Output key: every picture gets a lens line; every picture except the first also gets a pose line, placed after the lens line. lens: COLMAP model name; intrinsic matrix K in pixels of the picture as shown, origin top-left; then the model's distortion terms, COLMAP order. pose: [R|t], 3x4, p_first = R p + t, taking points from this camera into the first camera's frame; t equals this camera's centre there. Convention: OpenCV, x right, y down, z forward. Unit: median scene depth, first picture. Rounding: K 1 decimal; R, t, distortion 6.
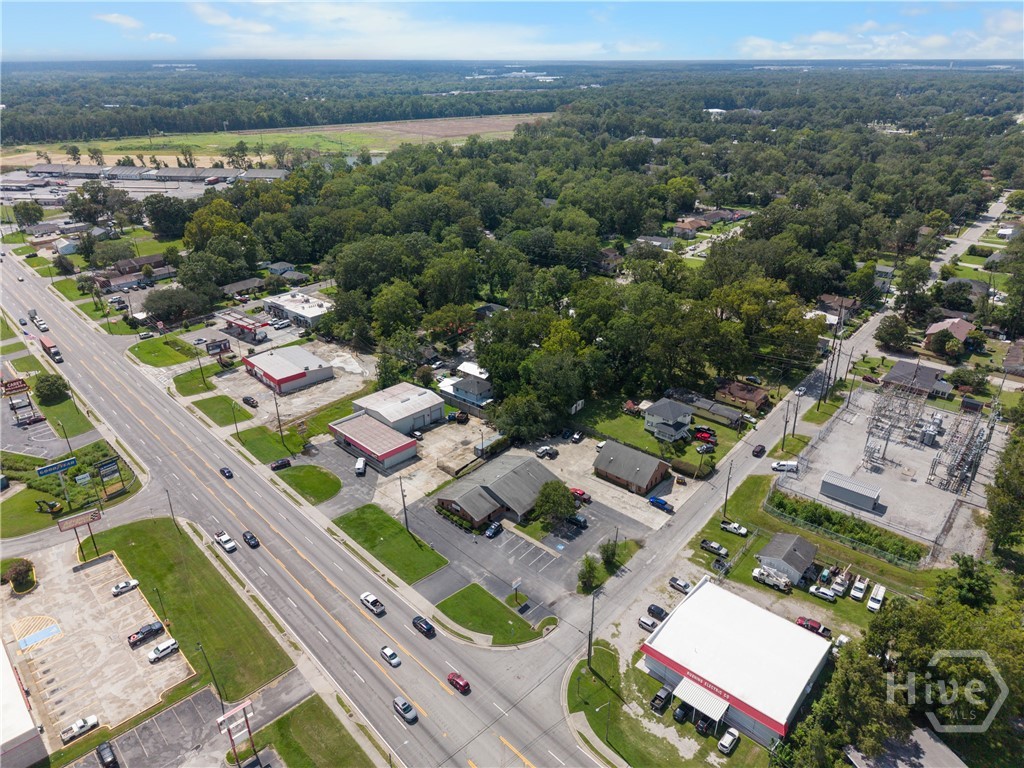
lens RADIAL K [[697.7, 0, 512.0], [0, 697.7, 384.0], [0, 0, 1]] dist [0.060614, -0.082250]
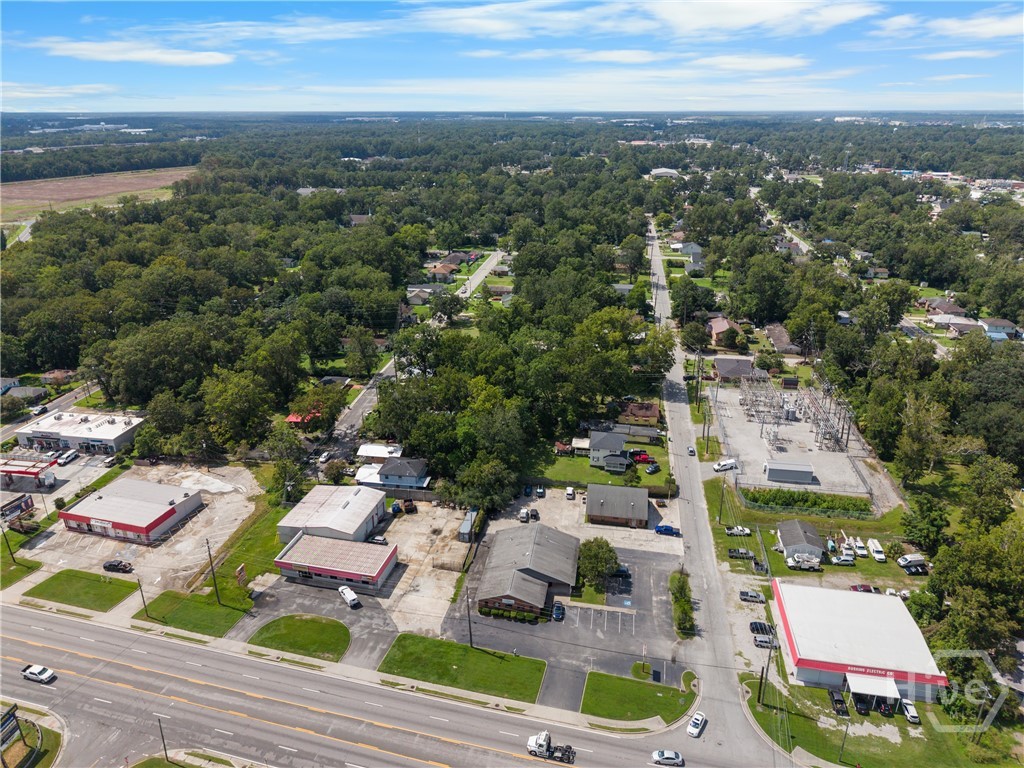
lens RADIAL K [[707.3, 0, 511.2], [0, 707.3, 368.2], [0, 0, 1]] dist [0.012458, -0.002158]
pose [[0.851960, -0.182183, 0.490890, -0.378213], [0.222297, 0.974682, -0.024075, -0.073345], [-0.474075, 0.129634, 0.870889, 0.141952]]
